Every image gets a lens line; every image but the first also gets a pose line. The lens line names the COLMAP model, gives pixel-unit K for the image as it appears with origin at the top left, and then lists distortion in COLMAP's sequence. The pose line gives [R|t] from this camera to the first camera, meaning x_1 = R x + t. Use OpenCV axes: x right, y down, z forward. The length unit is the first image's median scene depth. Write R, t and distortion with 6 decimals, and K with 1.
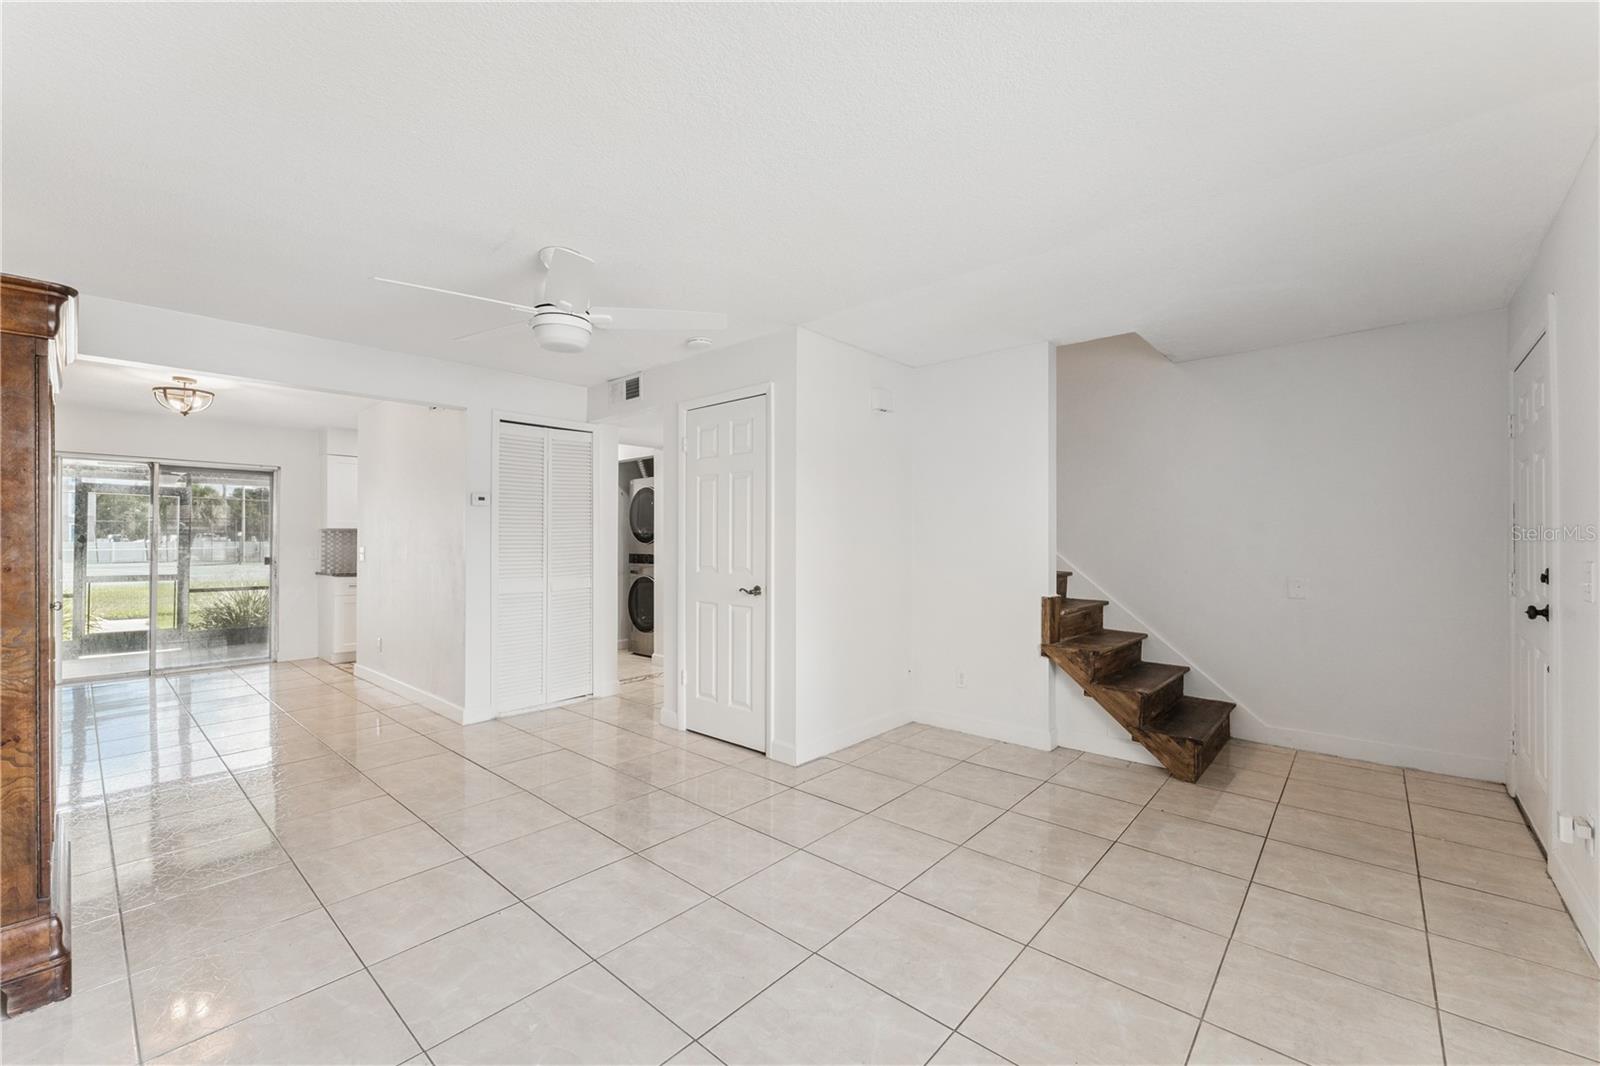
lens RADIAL K [[655.6, 0, 800.0], [0, 655.6, 533.0], [0, 0, 1]] dist [-0.001644, 0.000079]
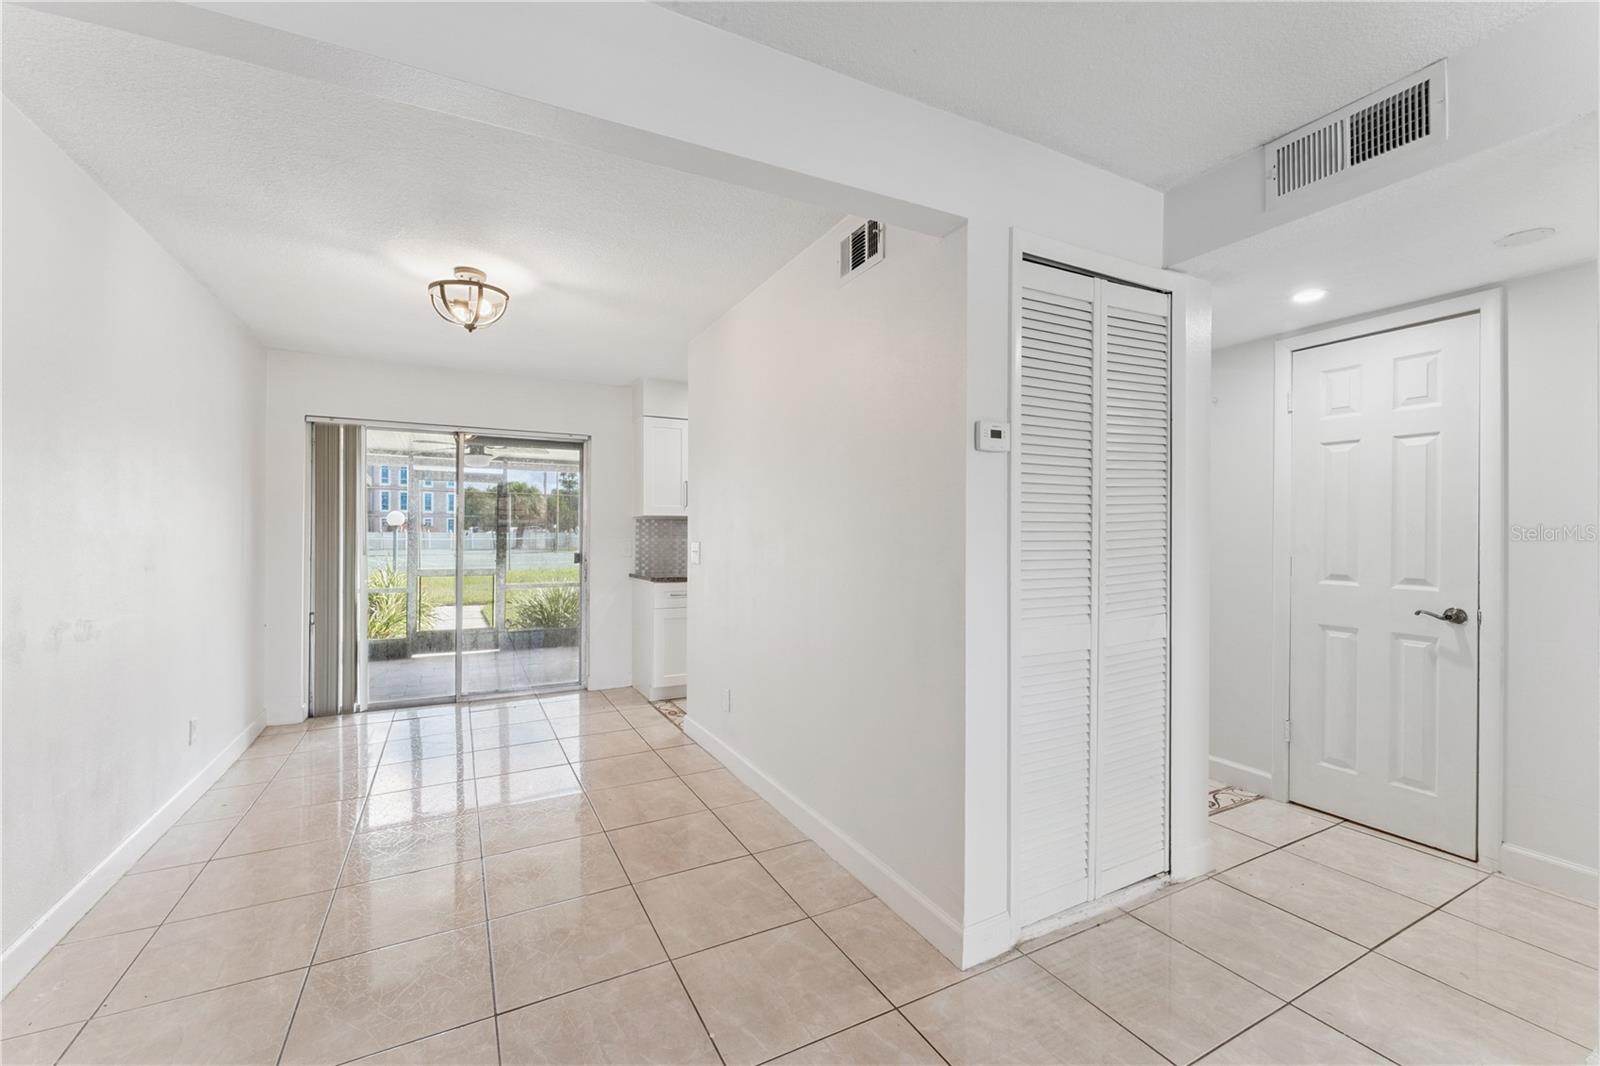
lens RADIAL K [[652.0, 0, 791.1], [0, 652.0, 535.0], [0, 0, 1]] dist [-0.000602, -0.000166]
pose [[0.935457, 0.005816, -0.353394, -0.305230], [-0.001110, 0.999908, 0.013517, 0.004692], [0.353440, -0.012252, 0.935377, 0.369922]]
